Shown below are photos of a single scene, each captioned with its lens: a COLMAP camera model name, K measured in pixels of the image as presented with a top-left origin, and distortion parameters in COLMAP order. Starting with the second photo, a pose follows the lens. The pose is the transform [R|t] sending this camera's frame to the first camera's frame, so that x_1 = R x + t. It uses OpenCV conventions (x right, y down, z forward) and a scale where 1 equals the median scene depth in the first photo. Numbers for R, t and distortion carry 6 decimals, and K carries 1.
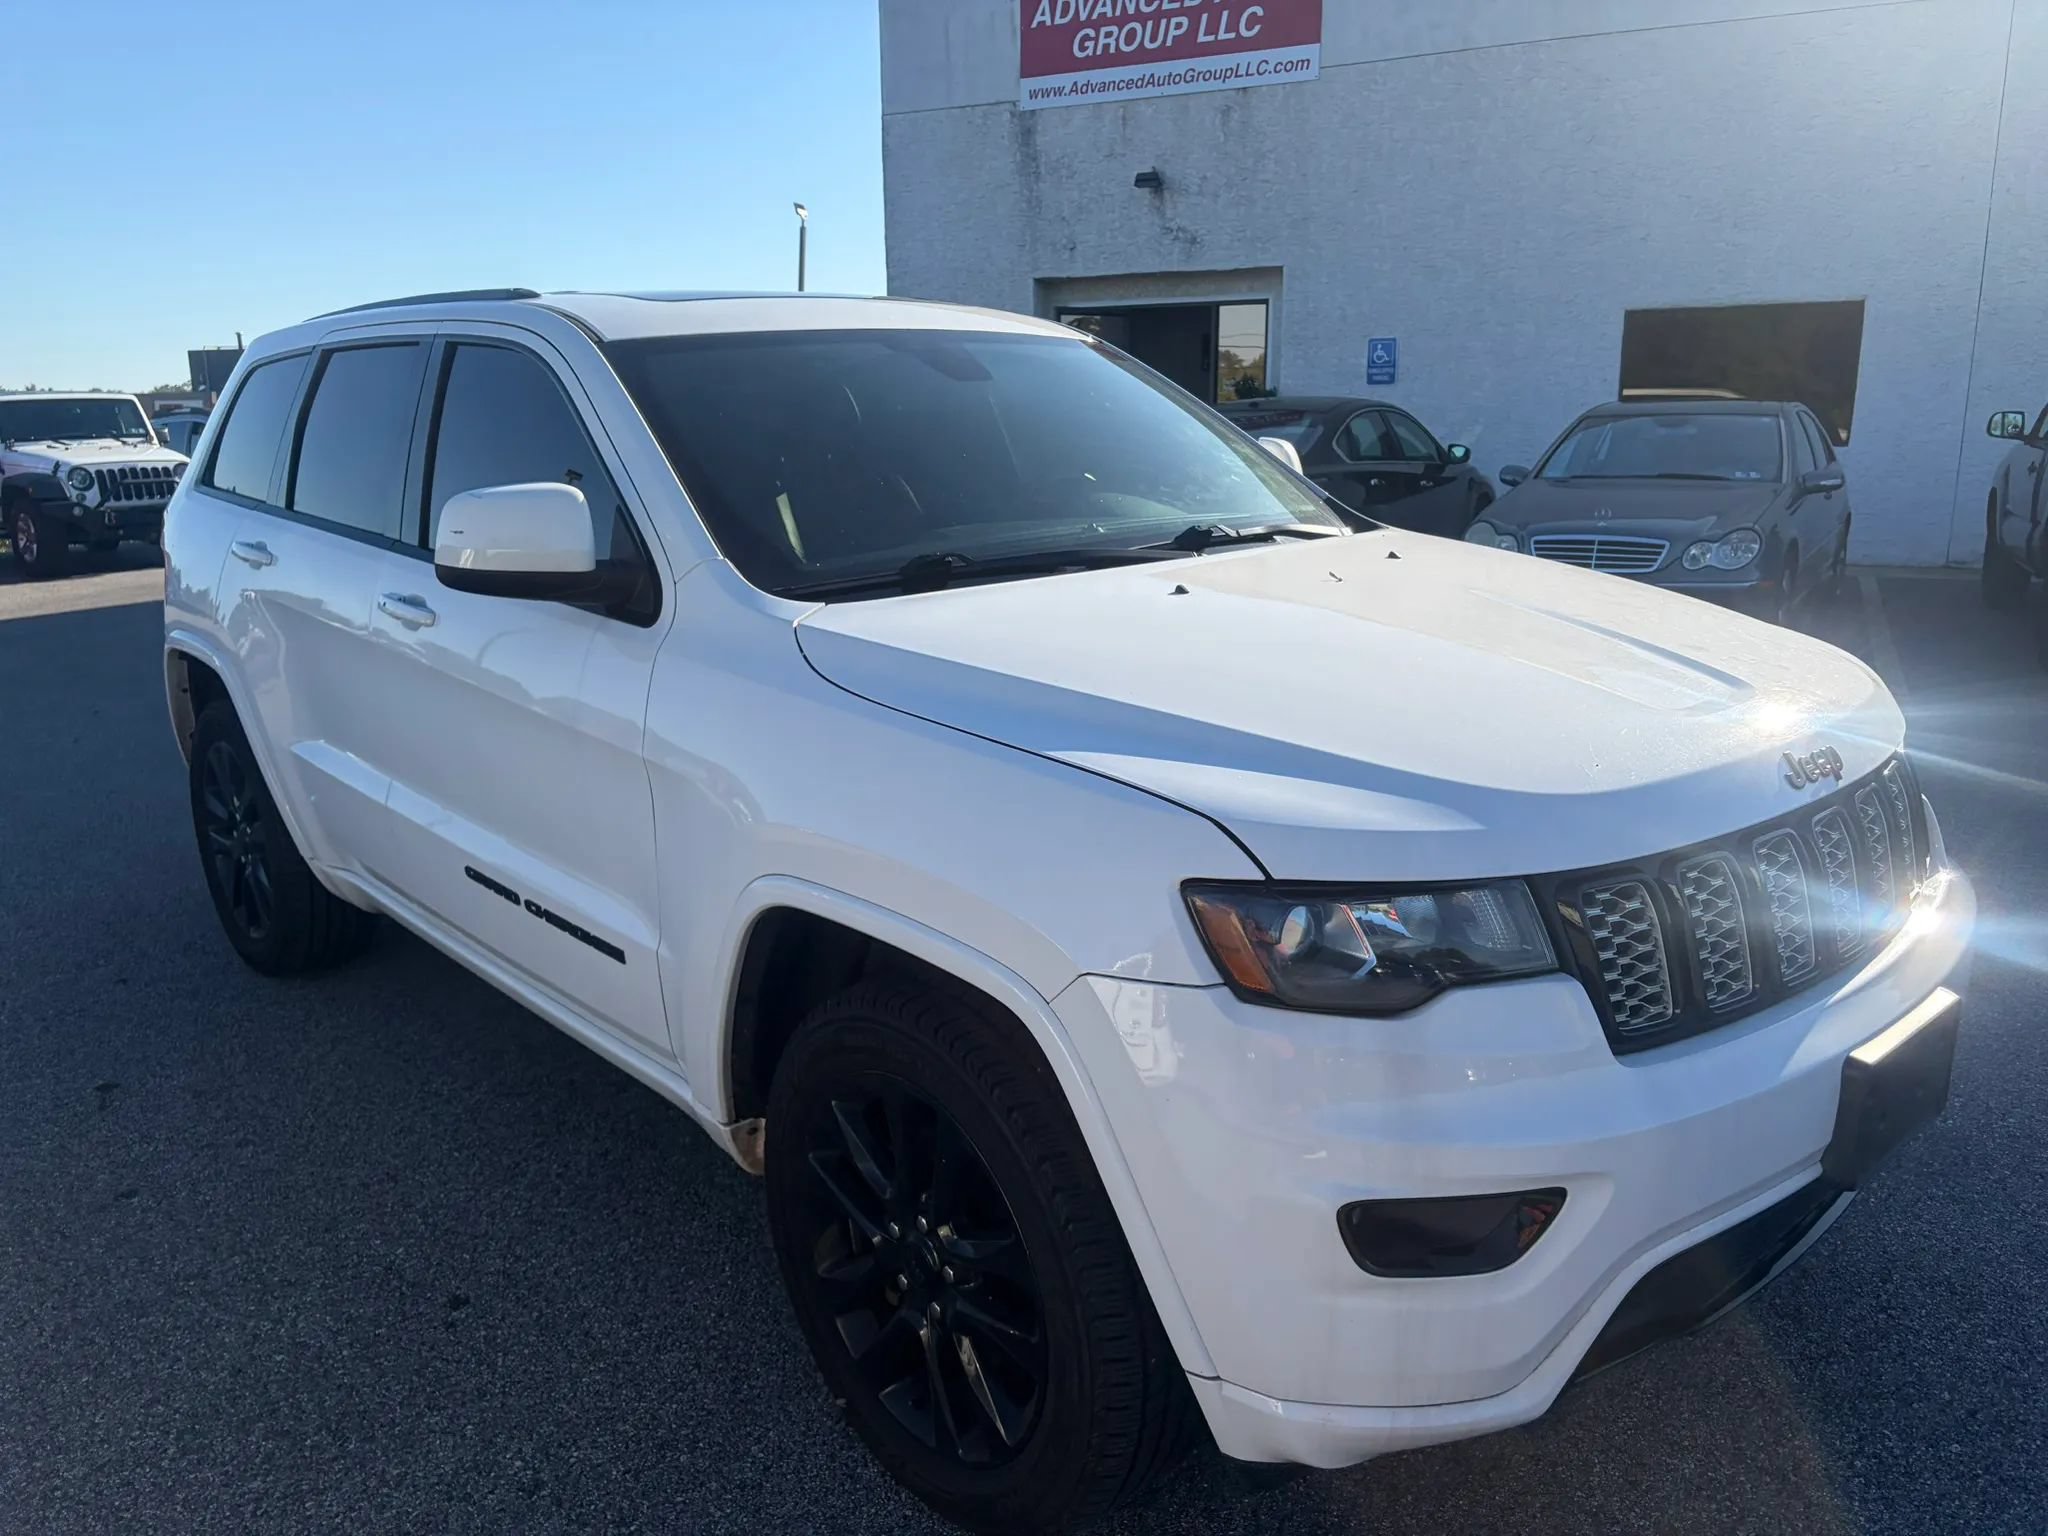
lens RADIAL K [[1548.5, 0, 1036.8], [0, 1548.5, 754.5], [0, 0, 1]] dist [0.060388, -0.066661]
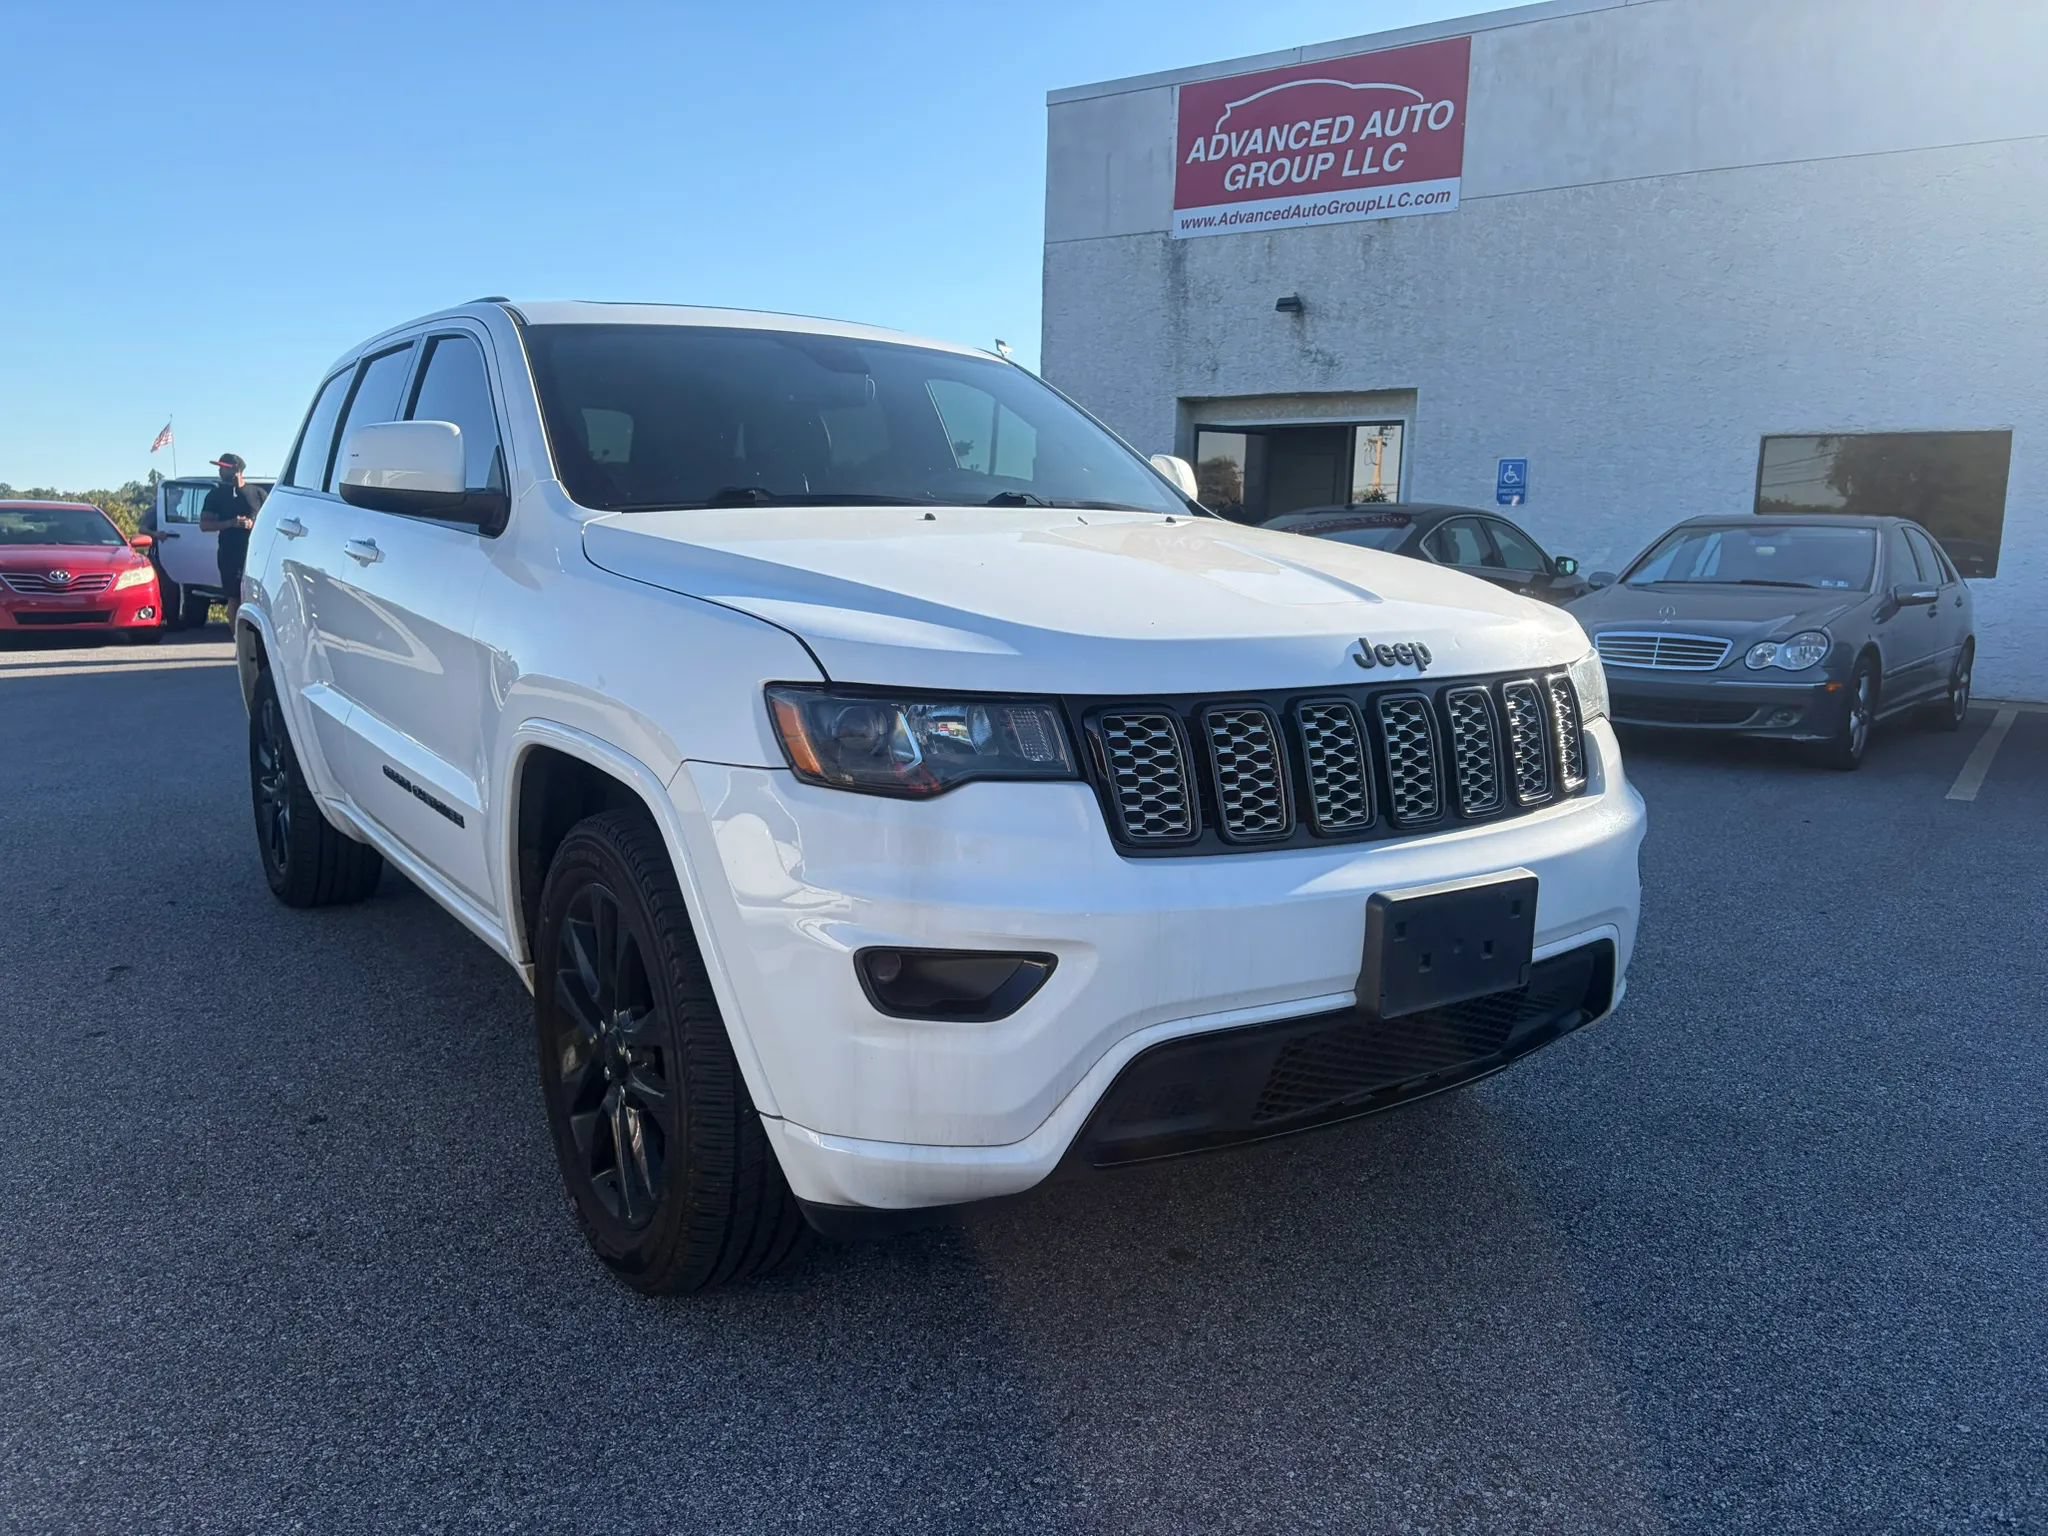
lens RADIAL K [[1548.5, 0, 1030.6], [0, 1548.5, 767.4], [0, 0, 1]] dist [0.060388, -0.066661]
pose [[0.989777, 0.054407, -0.131837, 0.064508], [-0.064745, 0.995046, -0.075438, 0.031419], [0.127080, 0.083203, 0.988397, -0.022439]]
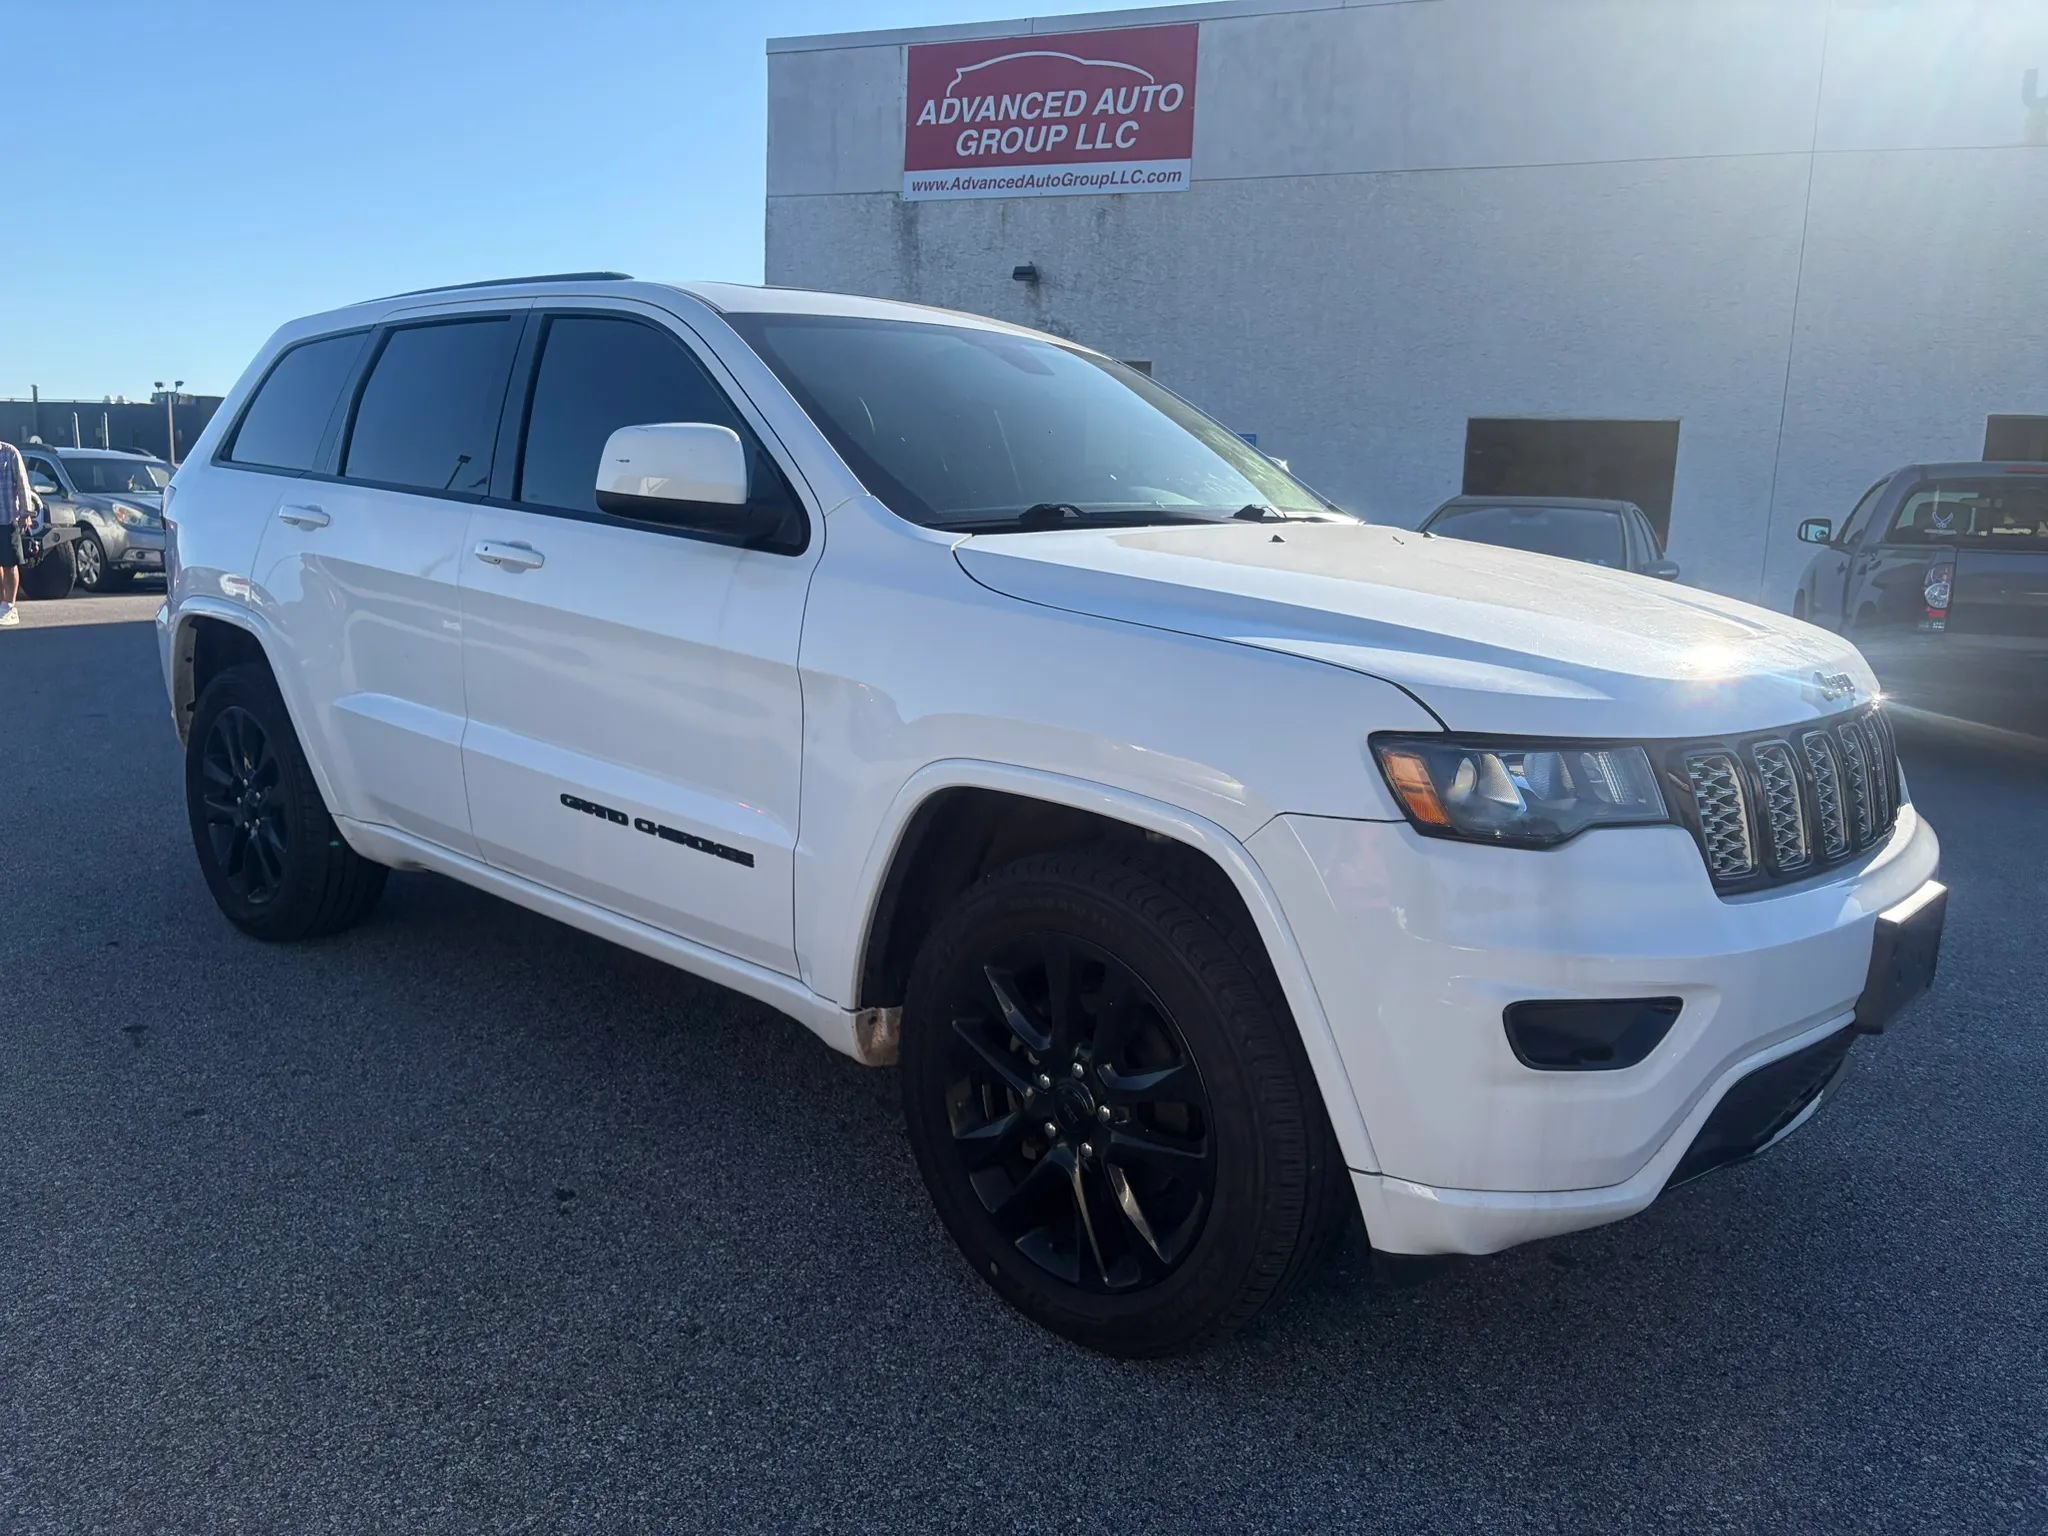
lens RADIAL K [[1548.5, 0, 1009.4], [0, 1548.5, 746.2], [0, 0, 1]] dist [0.060388, -0.066661]
pose [[0.994279, 0.032825, 0.101648, -0.041641], [-0.025856, 0.997272, -0.069133, 0.025182], [-0.103640, 0.066109, 0.992415, -0.019919]]
